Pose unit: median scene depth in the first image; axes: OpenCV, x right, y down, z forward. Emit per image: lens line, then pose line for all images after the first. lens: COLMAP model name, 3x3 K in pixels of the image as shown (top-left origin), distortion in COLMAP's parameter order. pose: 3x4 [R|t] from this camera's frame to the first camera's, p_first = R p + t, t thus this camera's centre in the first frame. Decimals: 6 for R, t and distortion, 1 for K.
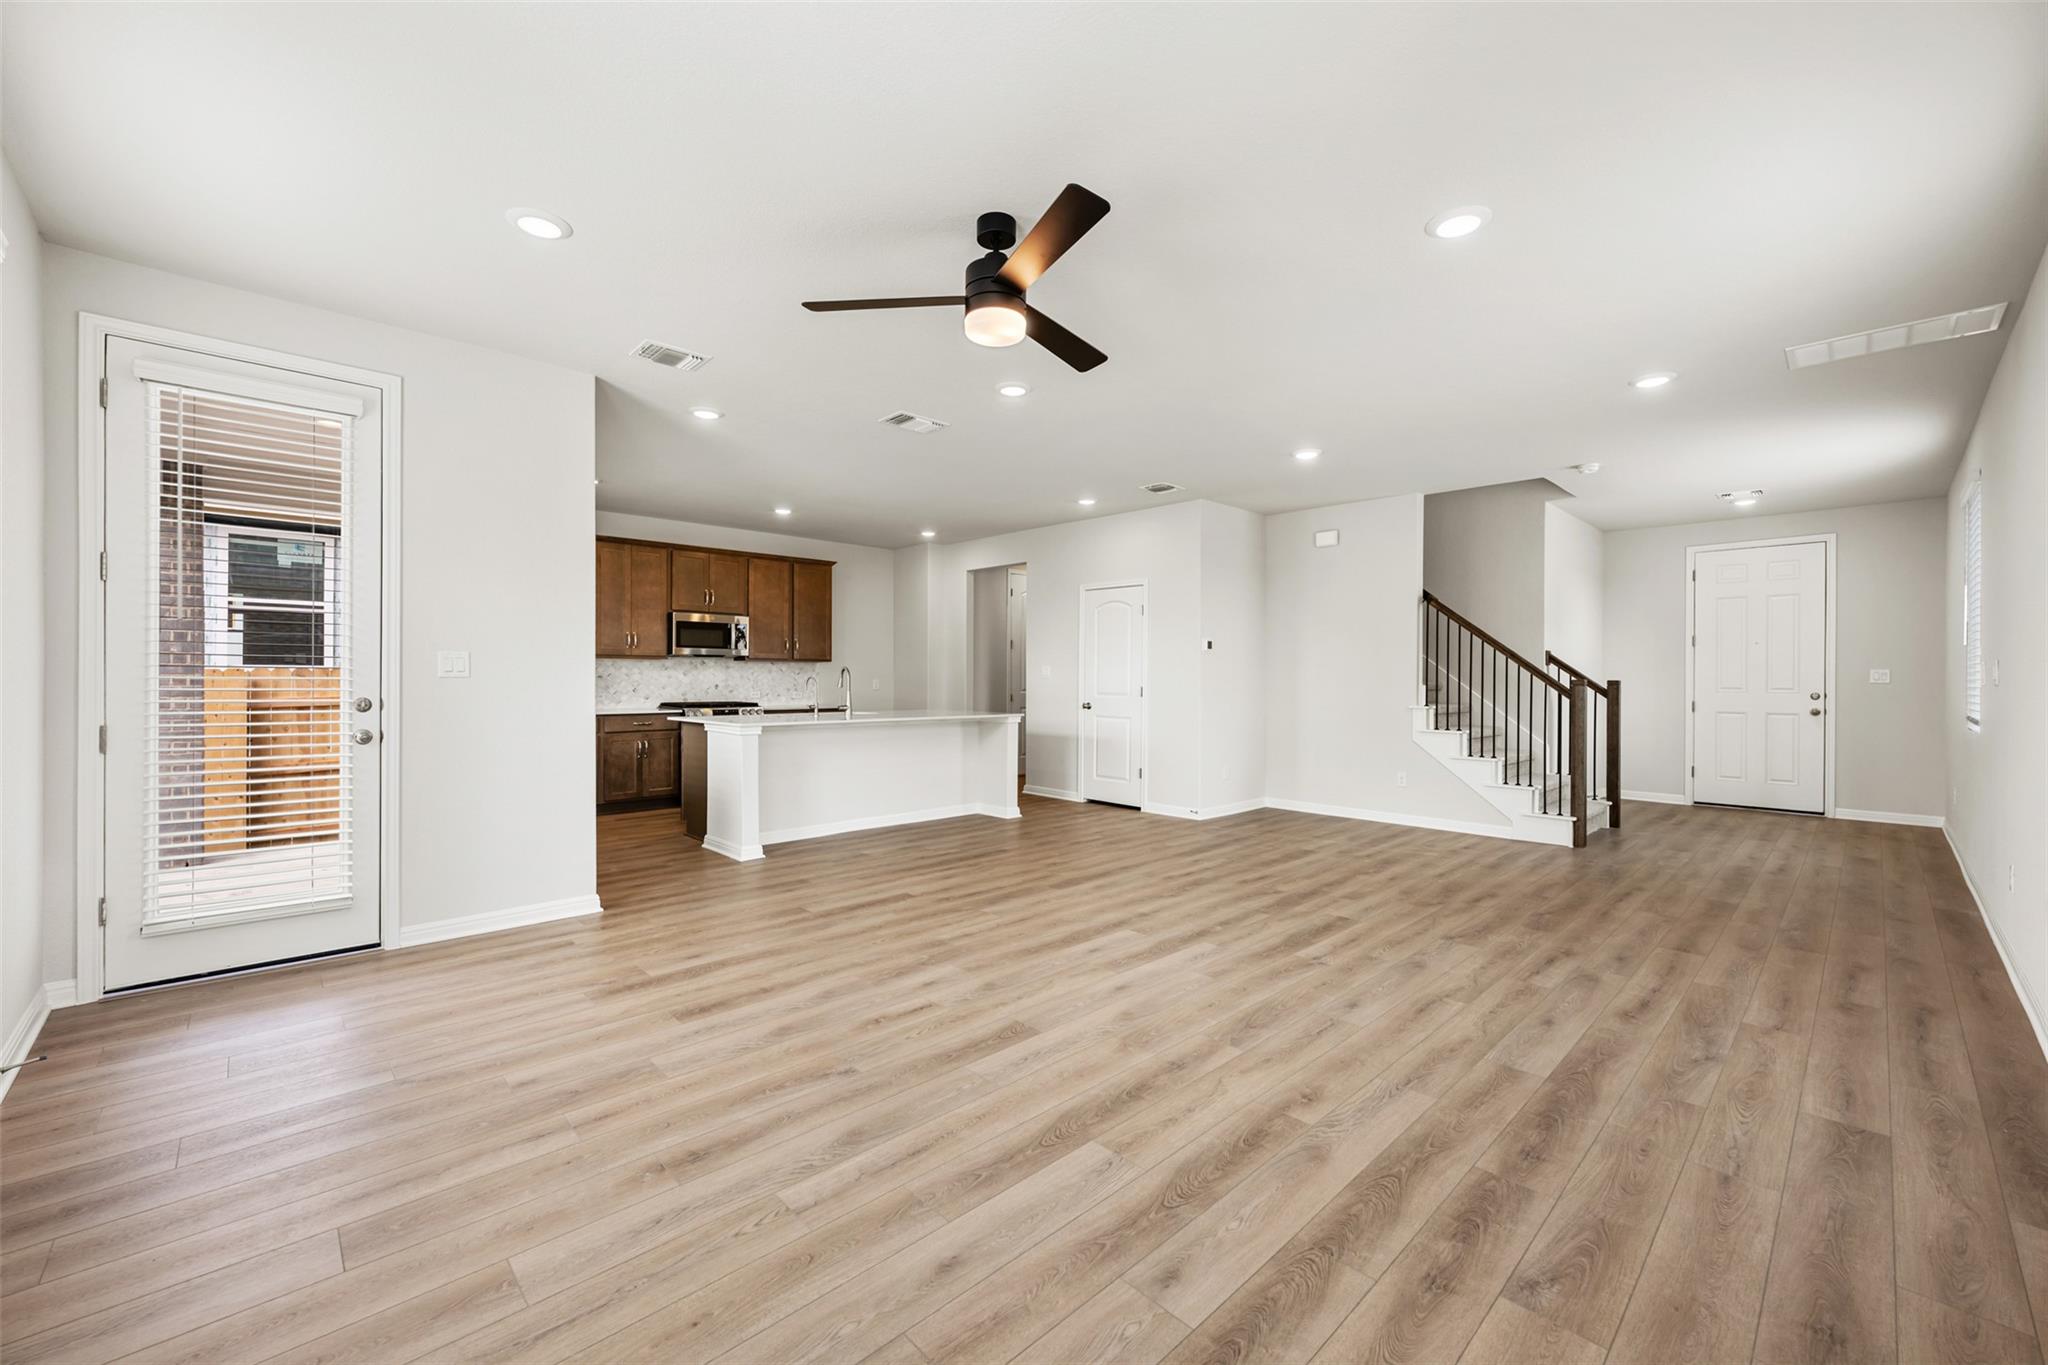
lens RADIAL K [[809.4, 0, 1020.7], [0, 809.4, 702.1], [0, 0, 1]] dist [-0.000763, -0.000101]
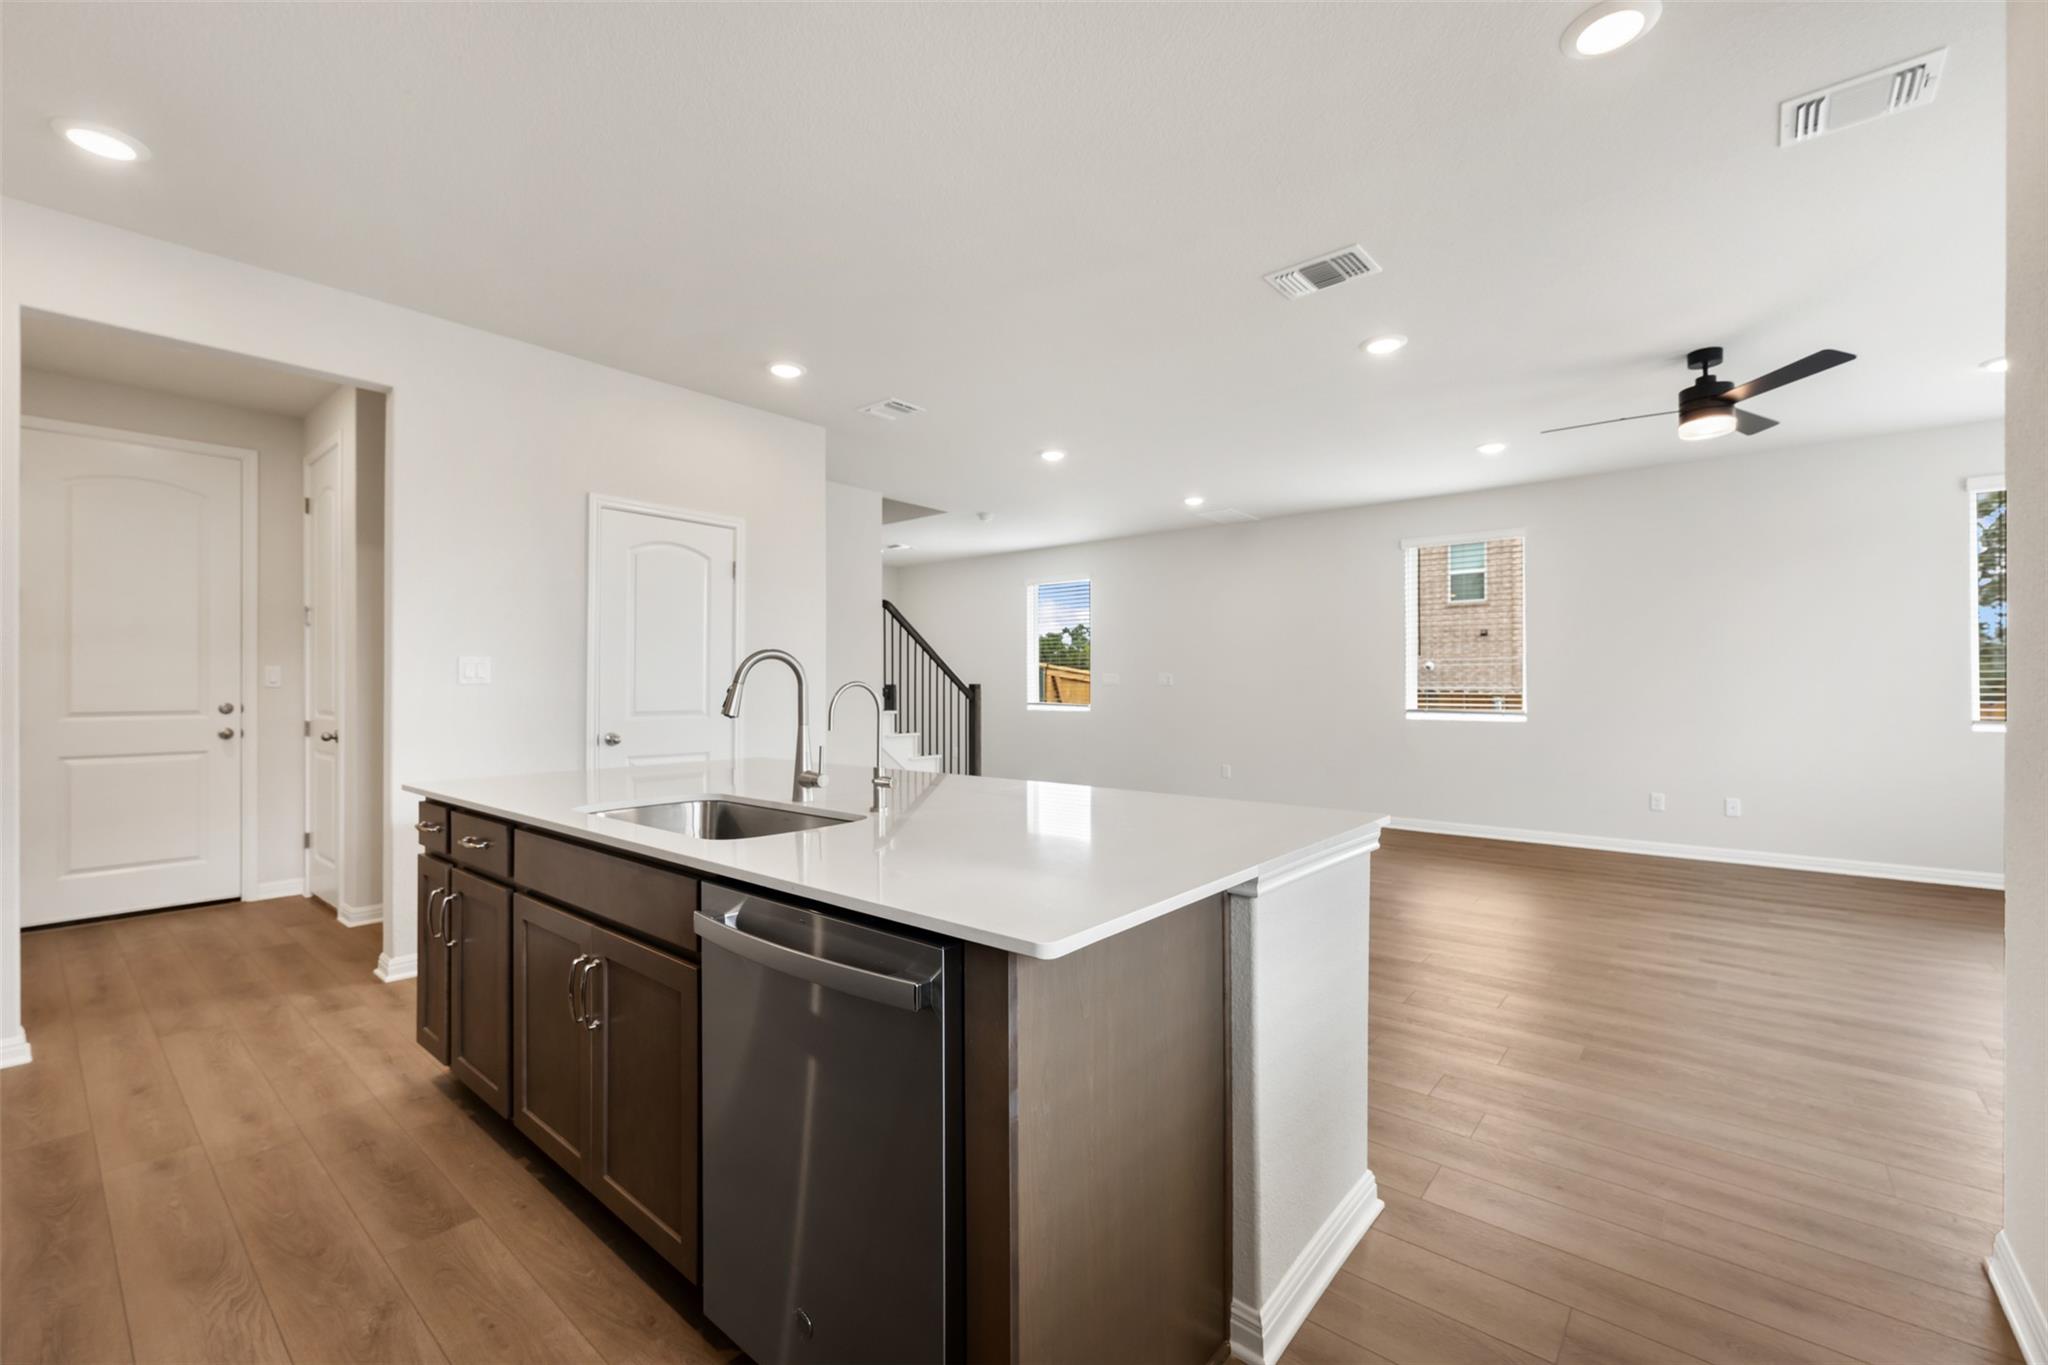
lens RADIAL K [[851.2, 0, 1024.0], [0, 851.2, 682.5], [0, 0, 1]] dist [0.002526, 0.000253]
pose [[-0.112514, -0.001448, 0.993649, -0.584911], [0.030334, 0.999528, 0.004892, -0.031608], [-0.993187, 0.030692, -0.112417, 1.004724]]
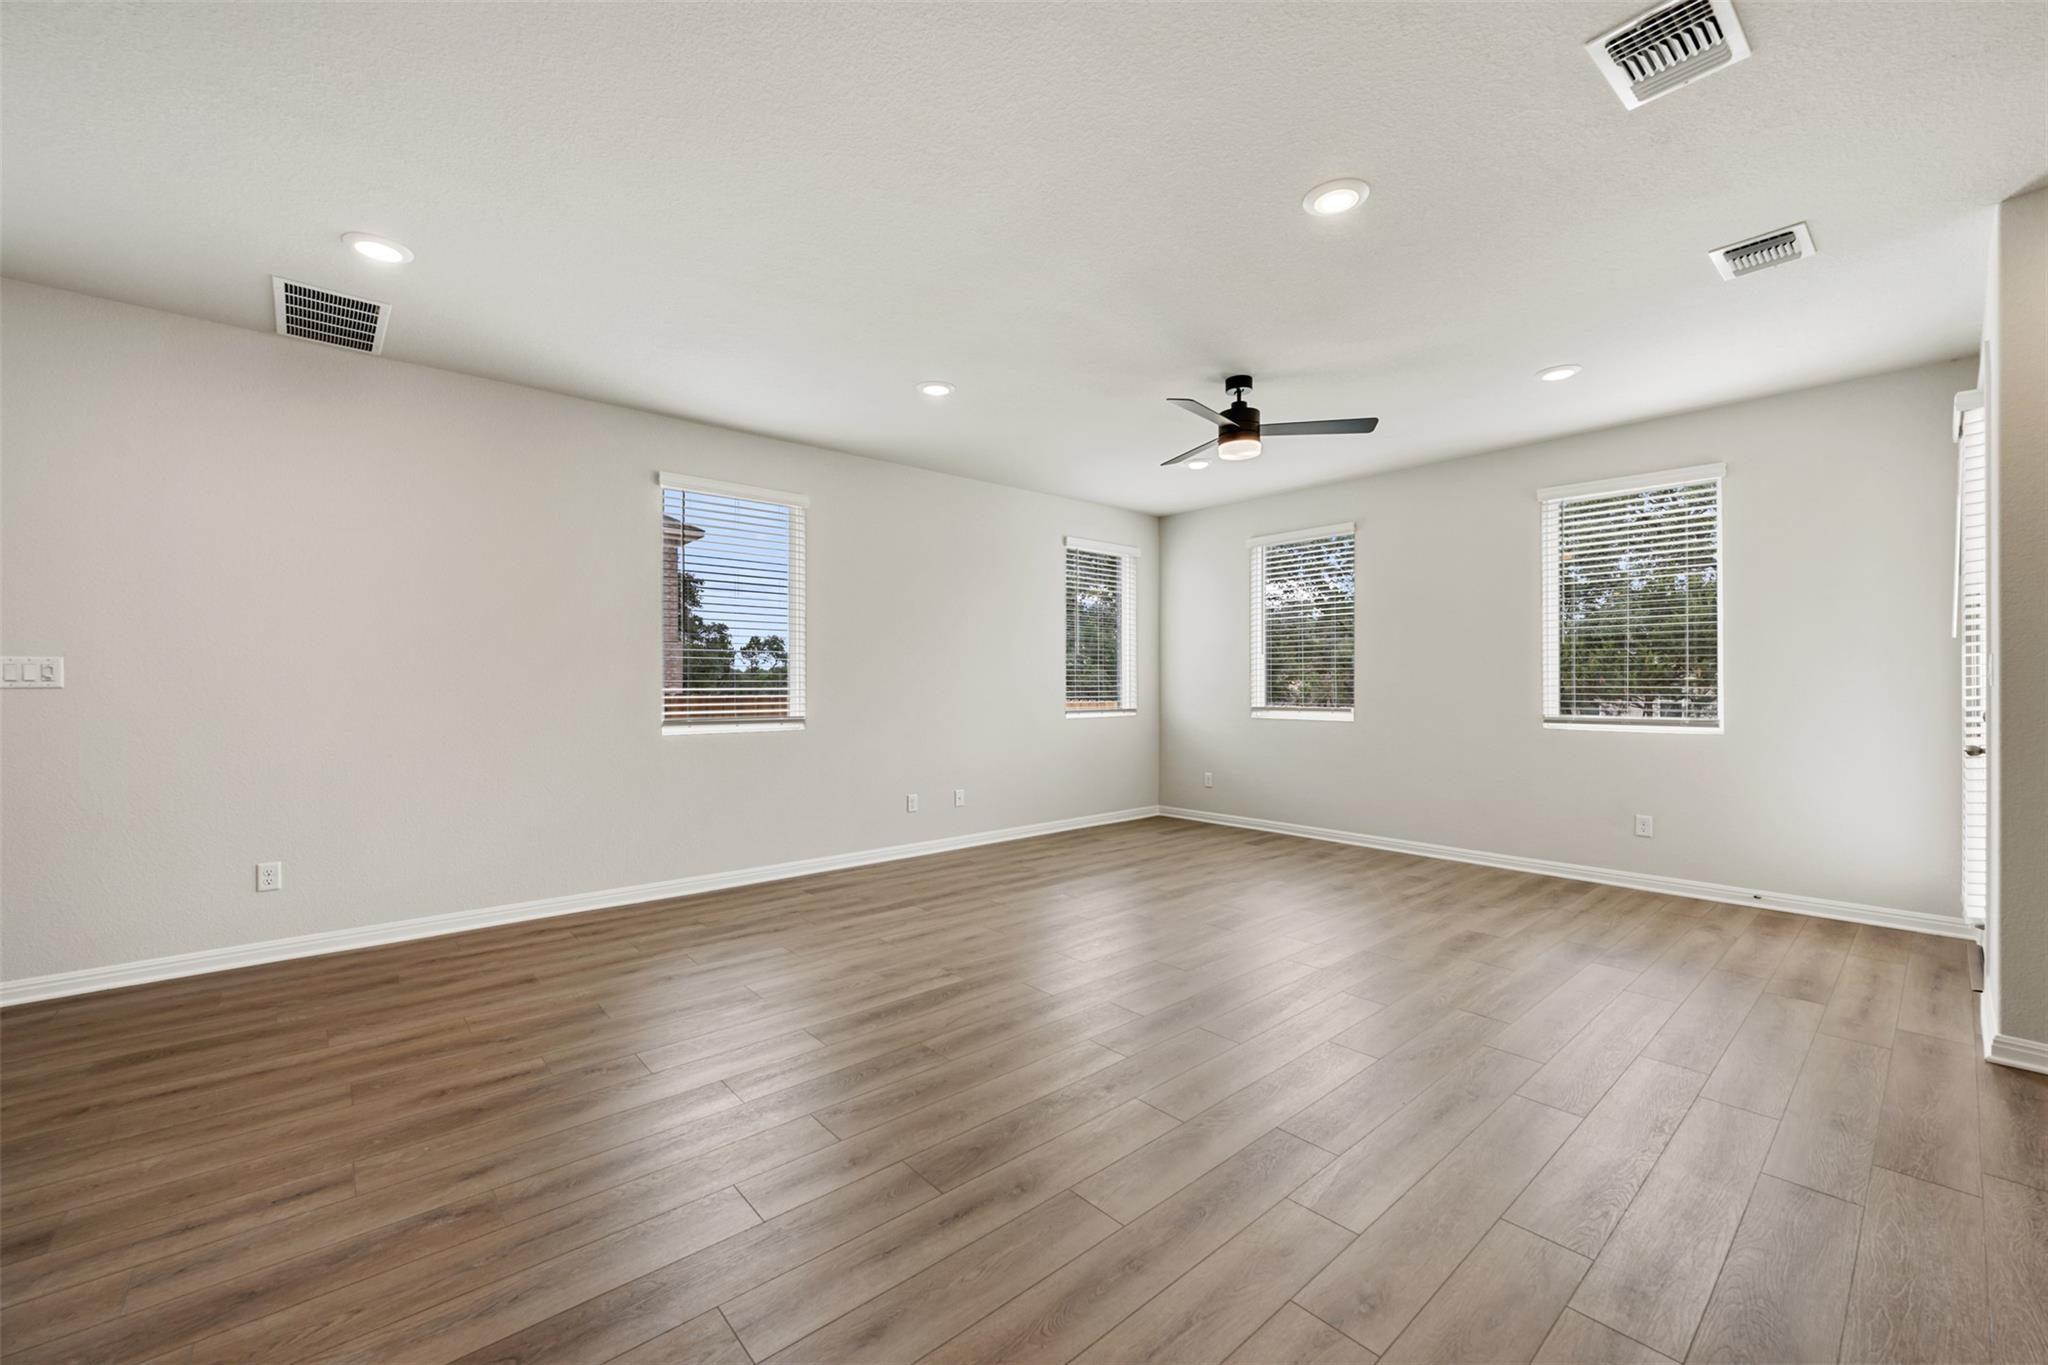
lens RADIAL K [[812.8, 0, 1022.4], [0, 812.8, 679.8], [0, 0, 1]] dist [-0.001409, 0.000200]
pose [[-0.999033, -0.004263, 0.043757, 0.131292], [-0.003165, 0.999679, 0.025131, -0.032303], [-0.043850, 0.024968, -0.998726, 1.092867]]
